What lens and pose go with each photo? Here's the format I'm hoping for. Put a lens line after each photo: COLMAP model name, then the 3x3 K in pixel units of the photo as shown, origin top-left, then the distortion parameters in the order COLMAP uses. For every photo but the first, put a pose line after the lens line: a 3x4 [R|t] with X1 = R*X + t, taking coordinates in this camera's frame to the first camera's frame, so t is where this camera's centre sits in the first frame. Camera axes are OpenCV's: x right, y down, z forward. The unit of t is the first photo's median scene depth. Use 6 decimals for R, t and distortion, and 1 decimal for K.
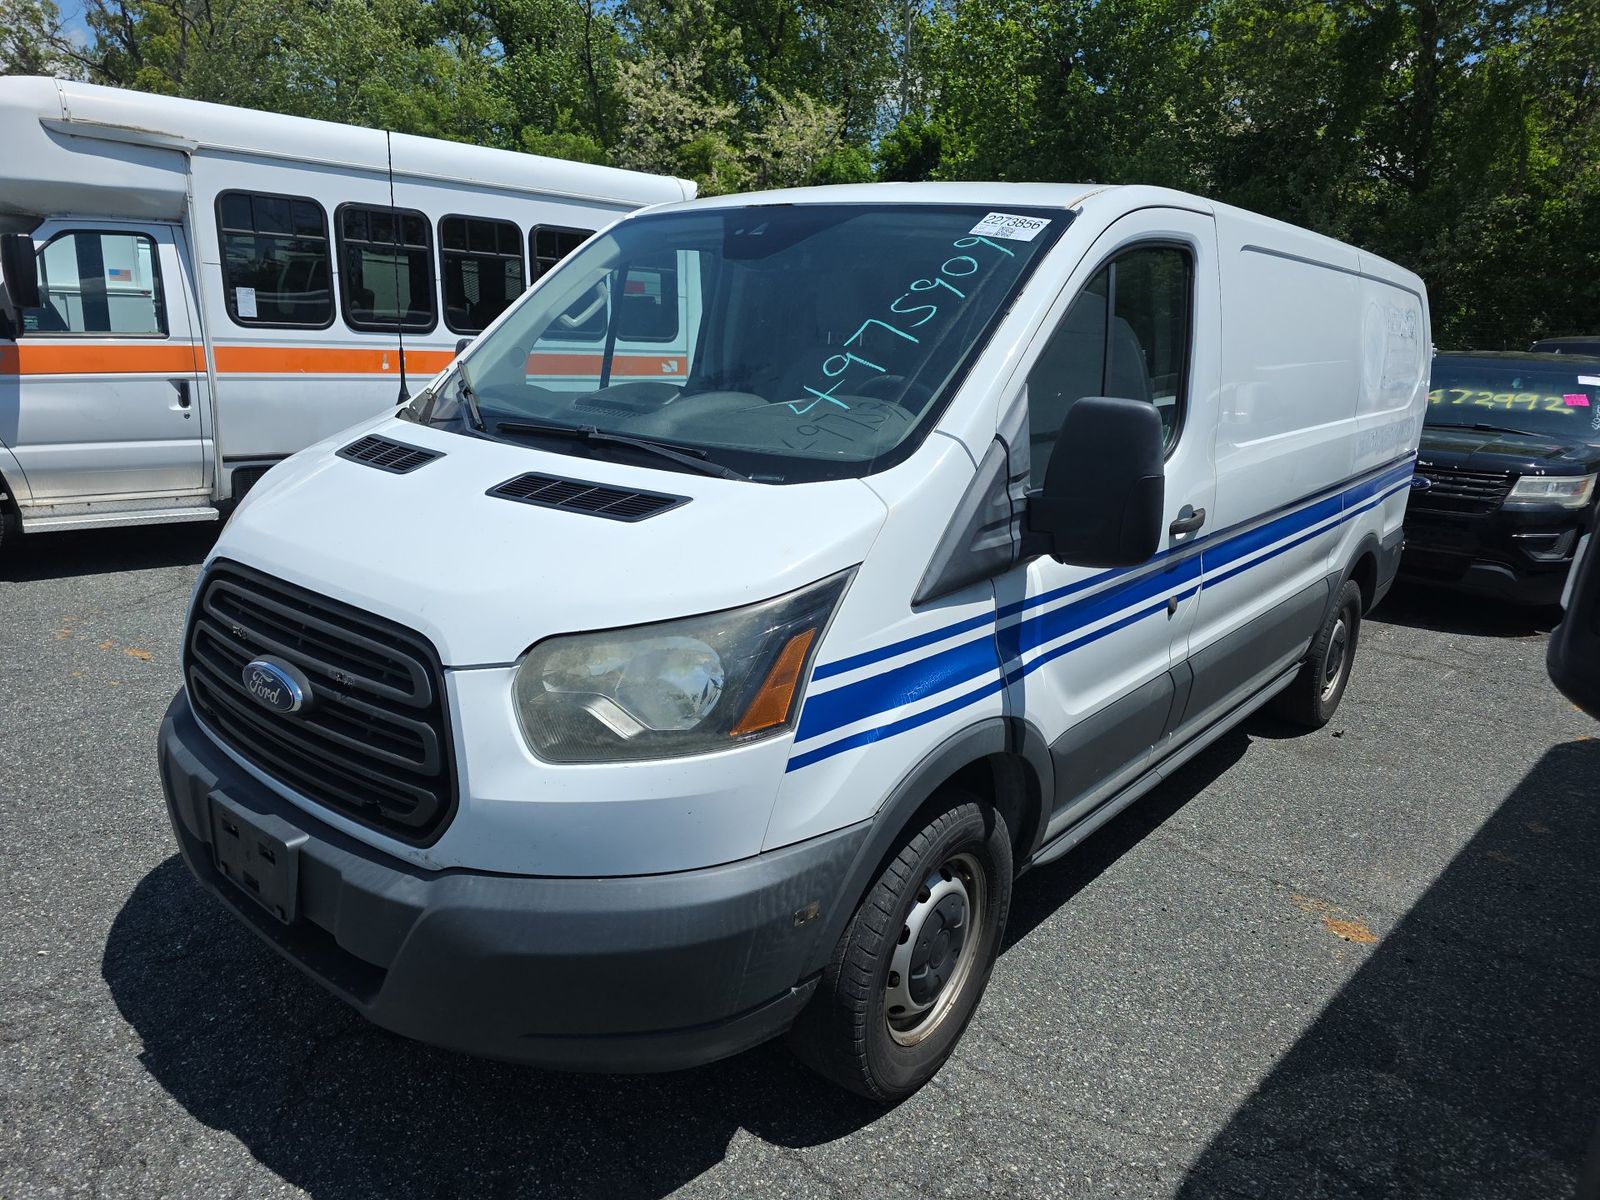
lens RADIAL K [[1100.4, 0, 799.4], [0, 1100.4, 597.9], [0, 0, 1]] dist [0.041188, -0.025209]
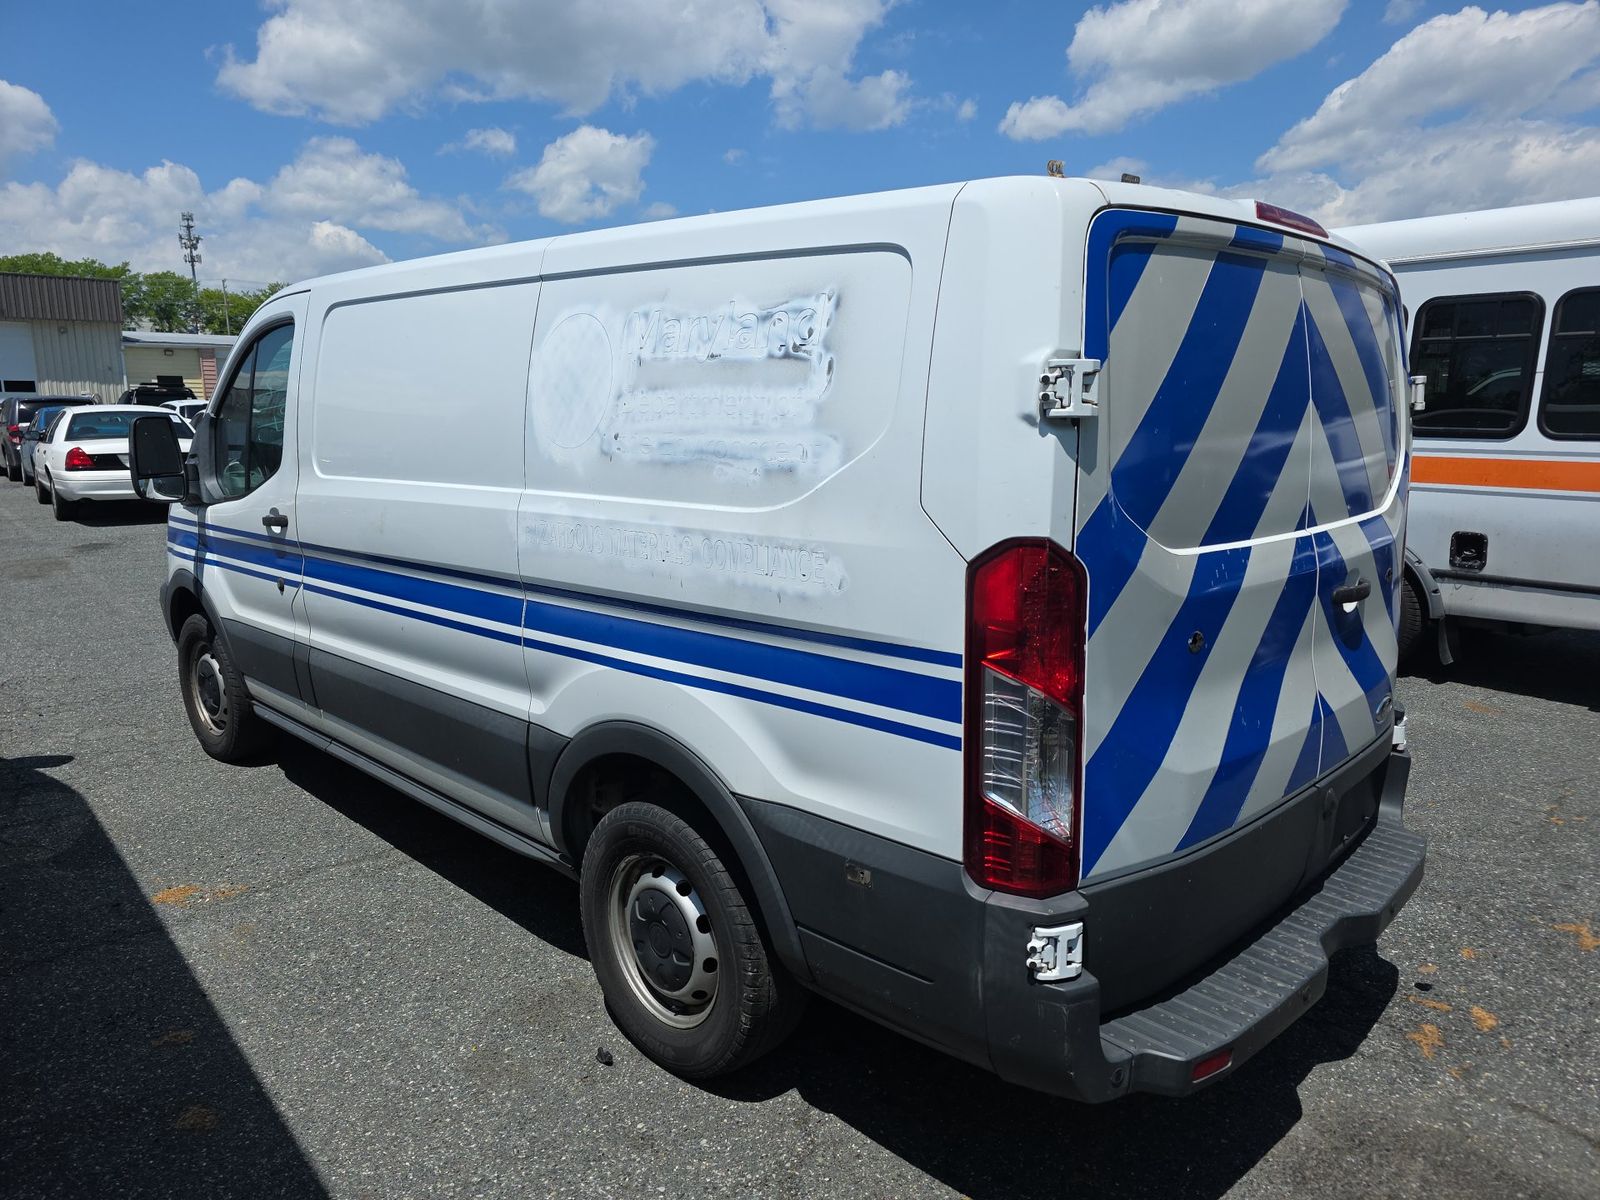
lens RADIAL K [[1100.4, 0, 798.1], [0, 1100.4, 606.9], [0, 0, 1]] dist [0.041188, -0.025209]
pose [[-0.108792, 0.132244, -0.985229, 0.753502], [-0.252825, 0.954839, 0.156083, -0.158648], [0.961376, 0.266071, -0.070444, 0.805886]]
